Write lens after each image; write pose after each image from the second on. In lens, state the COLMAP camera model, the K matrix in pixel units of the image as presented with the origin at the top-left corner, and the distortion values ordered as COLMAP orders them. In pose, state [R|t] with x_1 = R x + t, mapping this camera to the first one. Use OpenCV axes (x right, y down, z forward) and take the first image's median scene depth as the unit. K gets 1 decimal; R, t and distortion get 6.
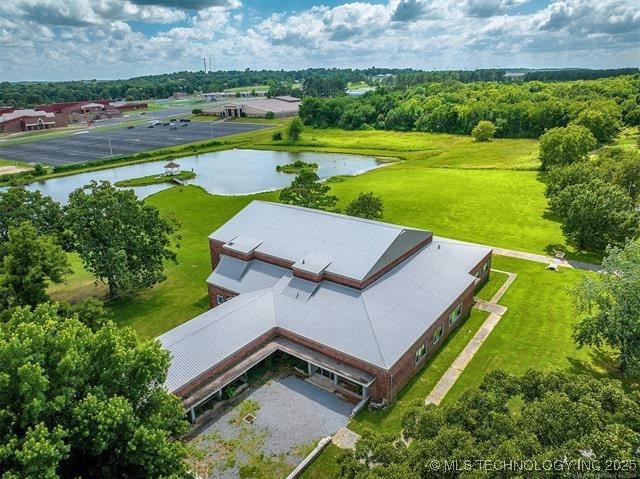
lens RADIAL K [[449.8, 0, 320.0], [0, 449.8, 239.5], [0, 0, 1]] dist [-0.035182, -0.000187]
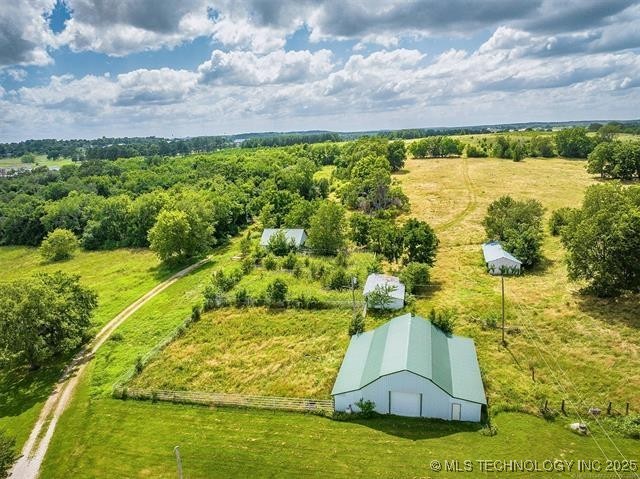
lens RADIAL K [[446.9, 0, 320.0], [0, 446.9, 239.5], [0, 0, 1]] dist [-0.036571, -0.005607]
pose [[0.882766, -0.123433, 0.453309, 0.502377], [0.182007, 0.979373, -0.087760, -0.150790], [-0.433127, 0.159977, 0.887022, 0.305357]]
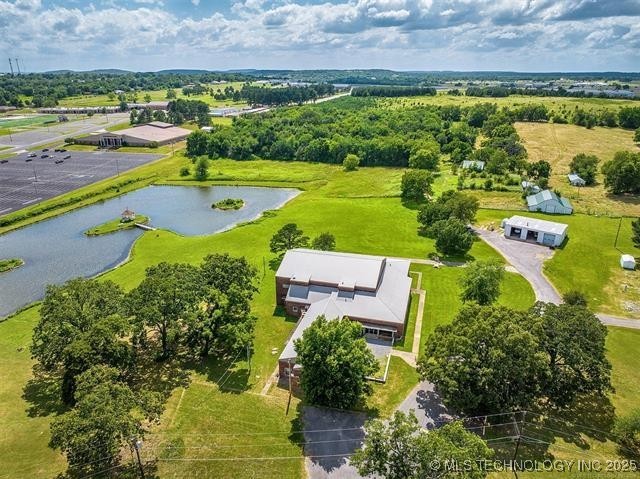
lens RADIAL K [[449.8, 0, 320.0], [0, 449.8, 239.5], [0, 0, 1]] dist [-0.035182, -0.000187]
pose [[0.931194, -0.107586, 0.348286, -0.271207], [0.104953, 0.994125, 0.026479, -0.070043], [-0.349088, 0.011897, 0.937014, -0.289358]]
